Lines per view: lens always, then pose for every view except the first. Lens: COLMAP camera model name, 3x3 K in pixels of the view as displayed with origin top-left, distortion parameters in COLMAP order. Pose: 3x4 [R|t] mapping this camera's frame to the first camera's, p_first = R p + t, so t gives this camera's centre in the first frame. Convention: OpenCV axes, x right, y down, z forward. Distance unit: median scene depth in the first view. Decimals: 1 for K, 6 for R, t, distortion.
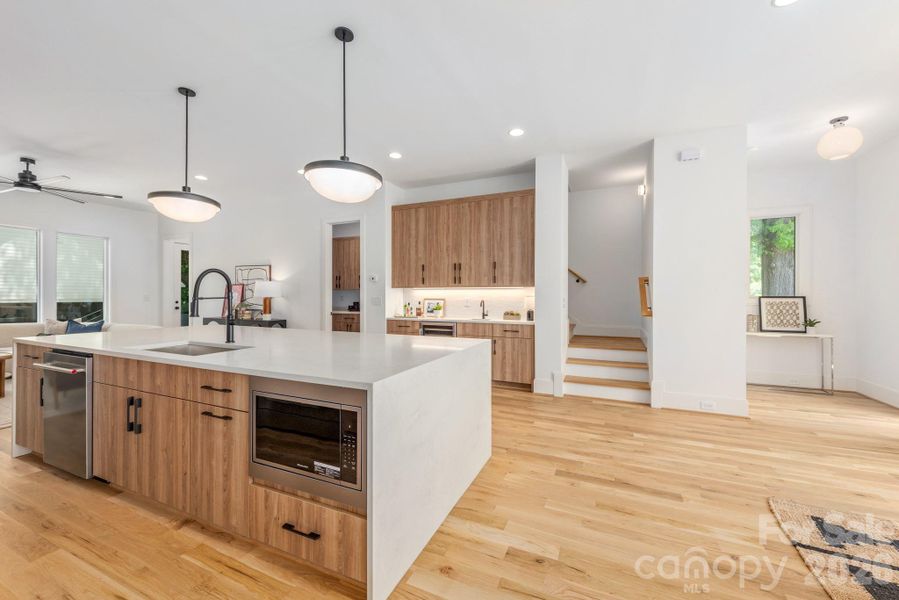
lens RADIAL K [[351.5, 0, 455.2], [0, 351.5, 295.4], [0, 0, 1]] dist [0.011053, -0.003068]
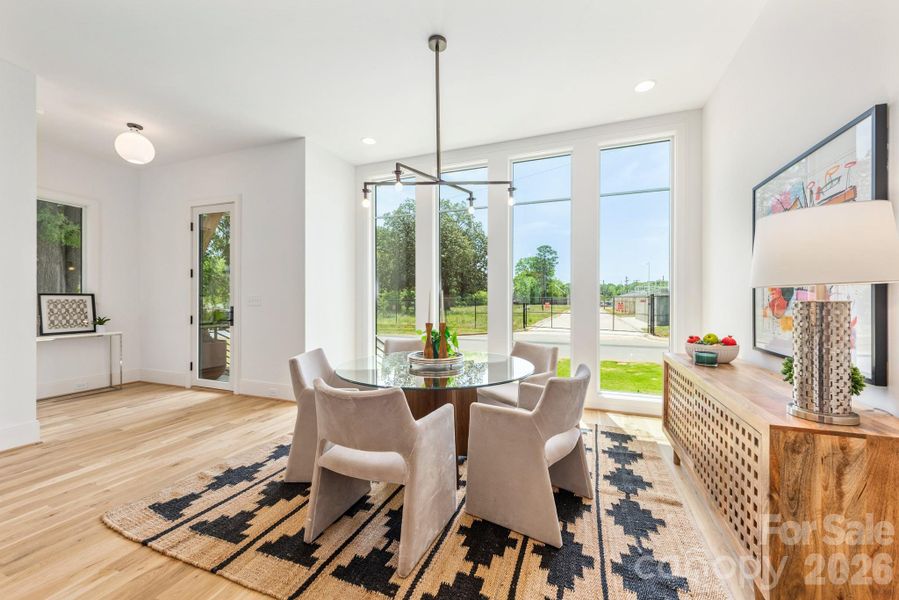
lens RADIAL K [[351.5, 0, 452.3], [0, 351.5, 300.0], [0, 0, 1]] dist [0.011053, -0.003068]
pose [[-0.049608, -0.003229, 0.998764, -0.015141], [-0.002779, 0.999991, 0.003095, 0.013686], [-0.998765, -0.002622, -0.049617, 0.079990]]
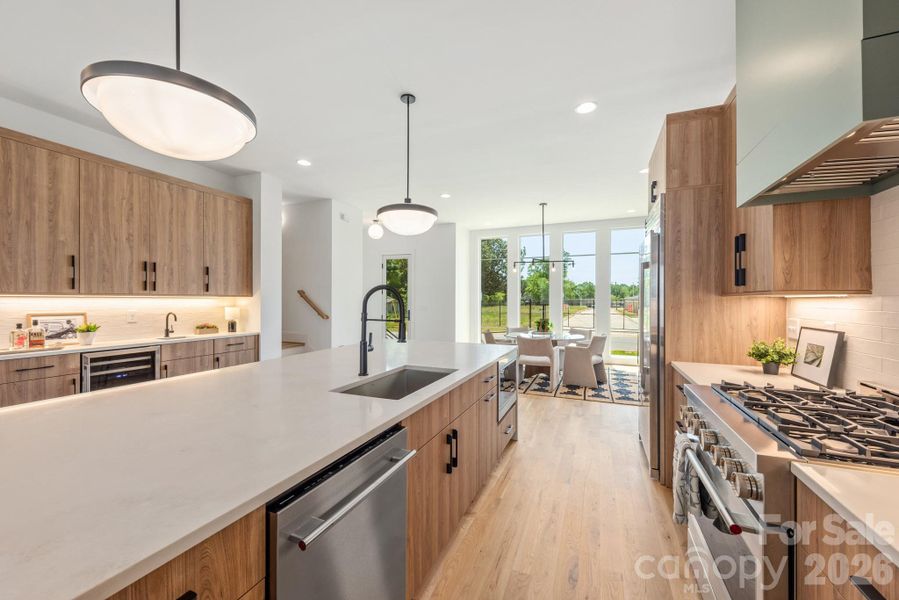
lens RADIAL K [[351.5, 0, 451.9], [0, 351.5, 298.6], [0, 0, 1]] dist [0.011053, -0.003068]
pose [[-0.019360, 0.000501, 0.999812, -0.763307], [-0.004912, 0.999988, -0.000596, -0.021416], [-0.999801, -0.004923, -0.019357, 0.430567]]
